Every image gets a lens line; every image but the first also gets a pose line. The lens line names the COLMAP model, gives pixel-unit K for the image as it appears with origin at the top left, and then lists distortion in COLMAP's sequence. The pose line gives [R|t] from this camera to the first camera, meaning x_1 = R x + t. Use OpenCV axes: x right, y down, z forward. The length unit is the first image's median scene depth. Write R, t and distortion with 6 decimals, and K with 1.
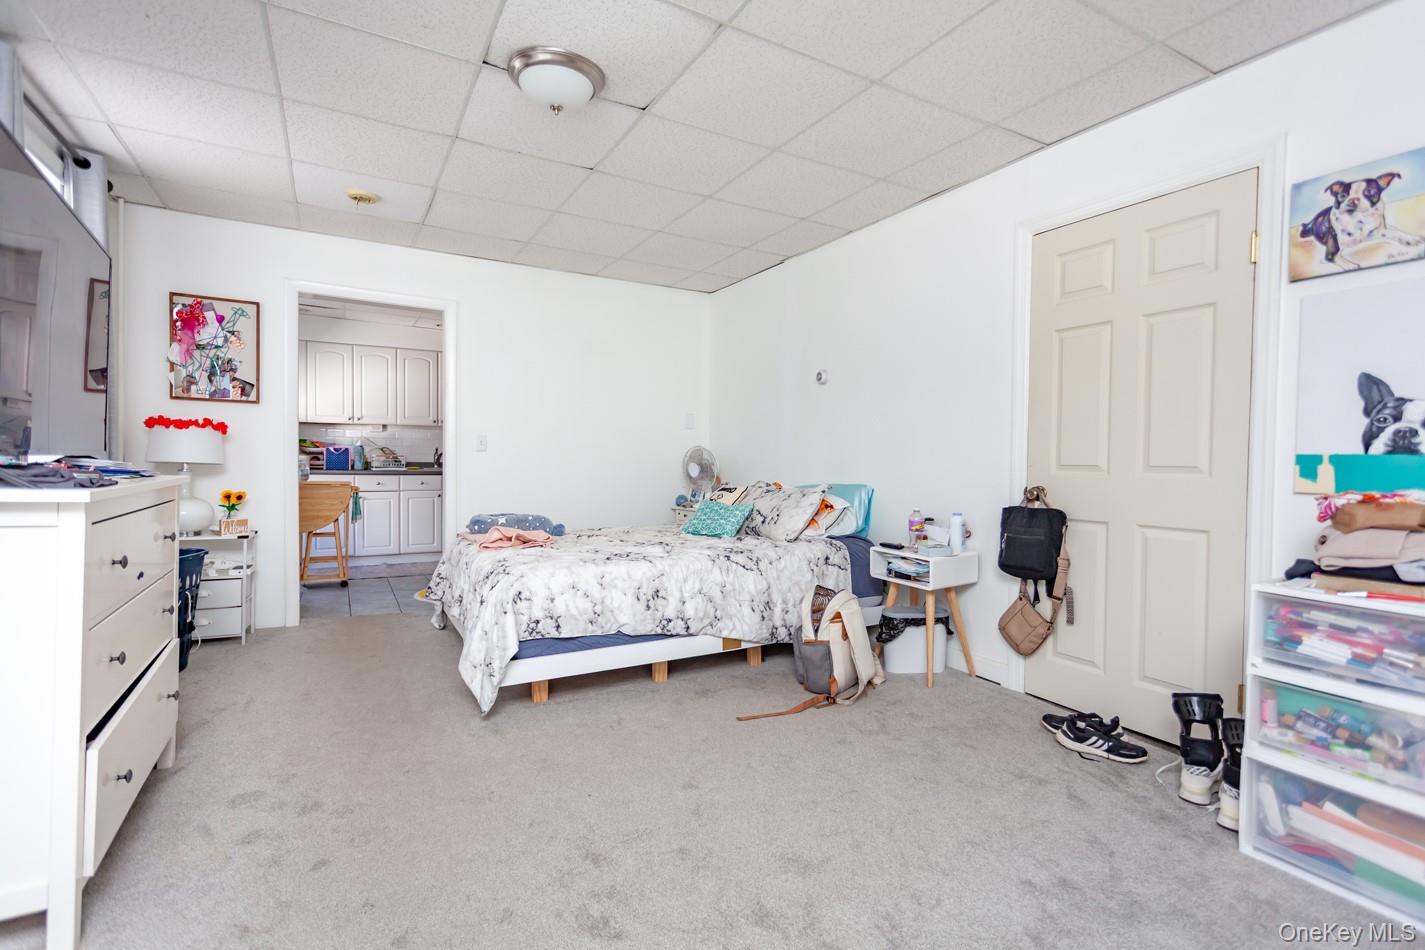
lens RADIAL K [[663.3, 0, 716.4], [0, 663.3, 470.8], [0, 0, 1]] dist [-0.003609, -0.000004]
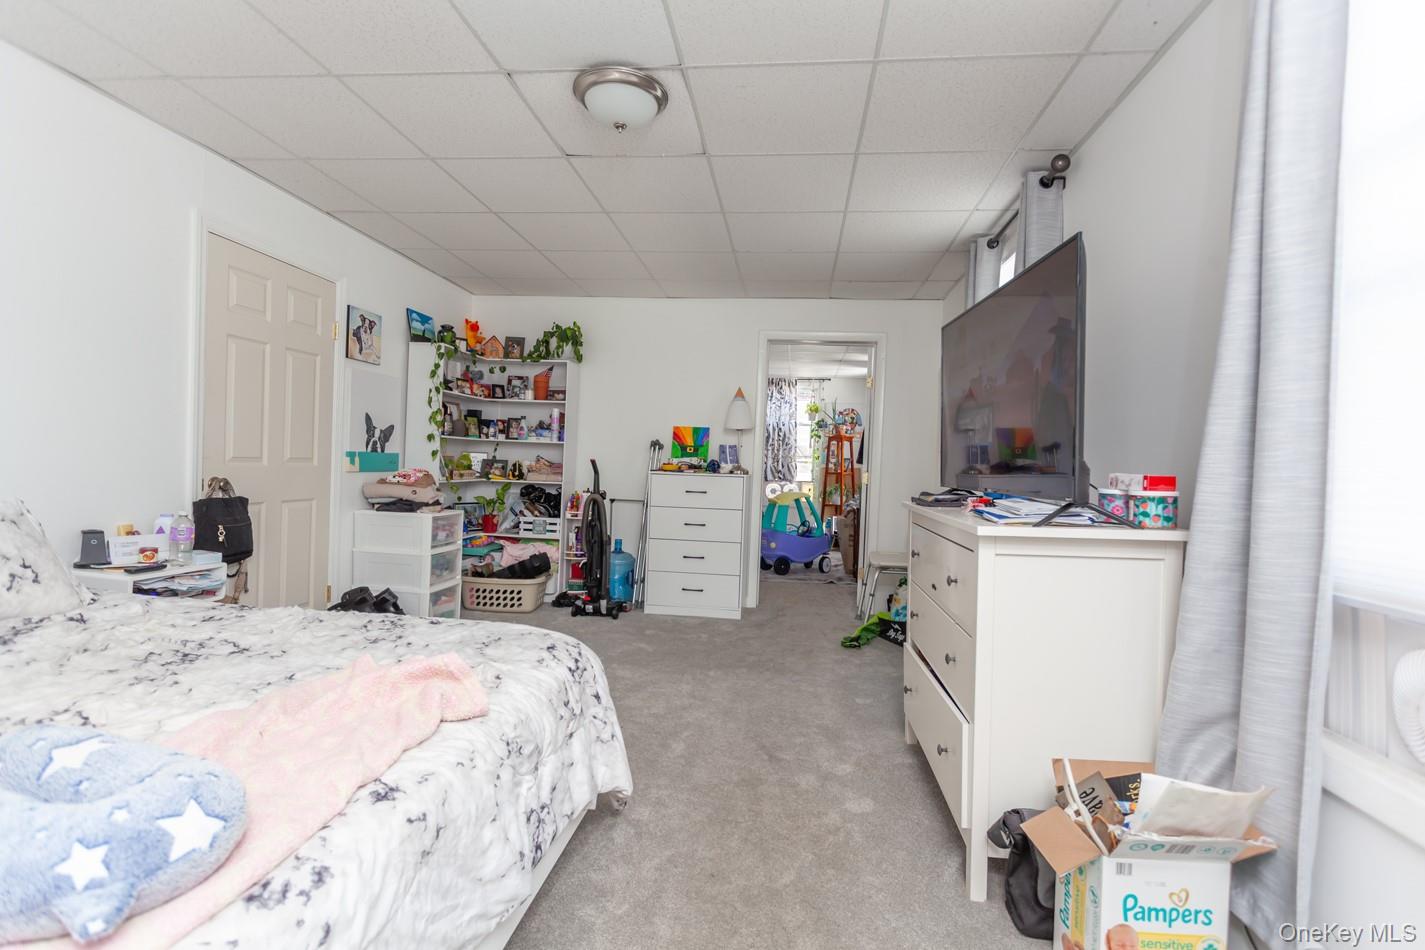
lens RADIAL K [[663.3, 0, 716.4], [0, 663.3, 470.8], [0, 0, 1]] dist [-0.003609, -0.000004]
pose [[-0.801303, -0.040557, 0.596883, -1.111809], [-0.020346, 0.998970, 0.040564, -0.070701], [-0.597913, 0.020360, -0.801302, 1.954872]]
